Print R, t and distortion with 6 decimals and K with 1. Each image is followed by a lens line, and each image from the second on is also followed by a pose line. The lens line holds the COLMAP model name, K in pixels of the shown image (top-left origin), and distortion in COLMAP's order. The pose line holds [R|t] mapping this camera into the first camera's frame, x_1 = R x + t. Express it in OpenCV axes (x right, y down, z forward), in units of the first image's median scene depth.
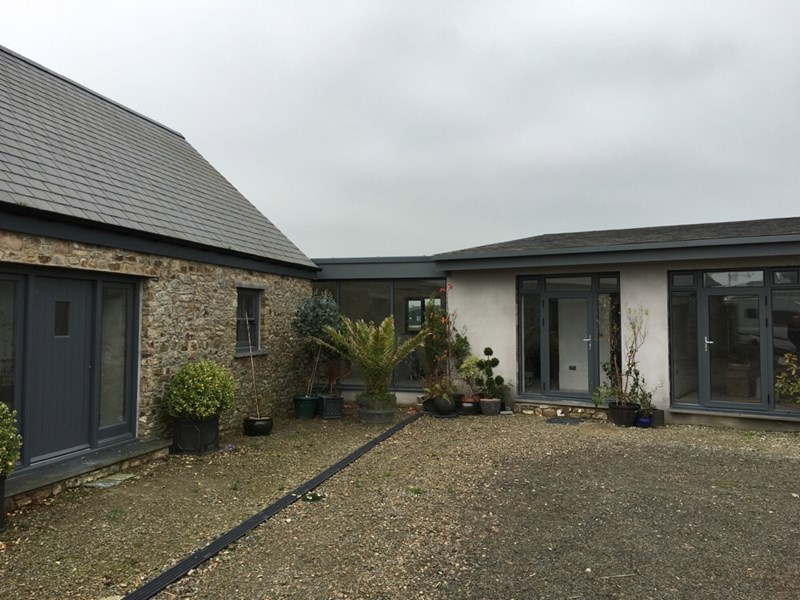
lens RADIAL K [[670.1, 0, 402.6], [0, 670.1, 301.8], [0, 0, 1]] dist [-0.000615, 0.001450]
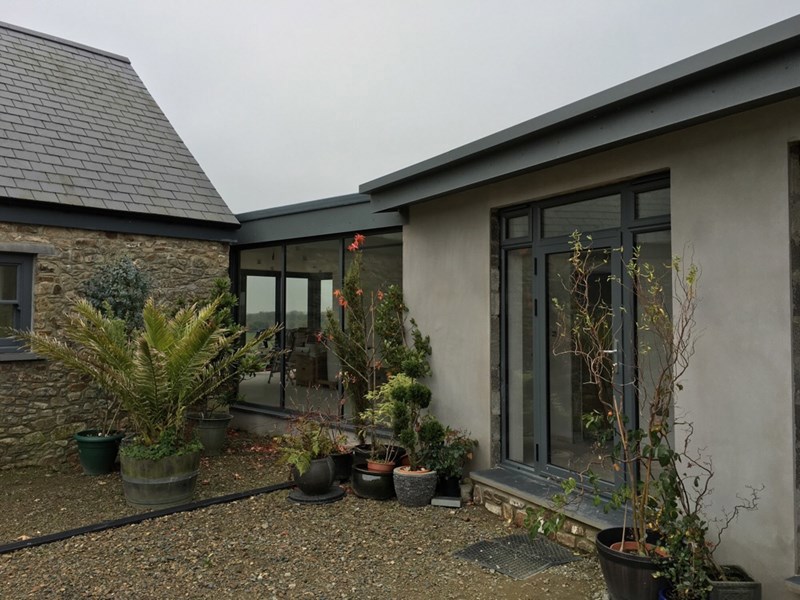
lens RADIAL K [[670.1, 0, 397.6], [0, 670.1, 297.2], [0, 0, 1]] dist [-0.000615, 0.001450]
pose [[0.883687, -0.010878, -0.467952, 0.334670], [0.009490, 0.999941, -0.005323, 0.025222], [0.467983, 0.000263, 0.883738, 0.562837]]
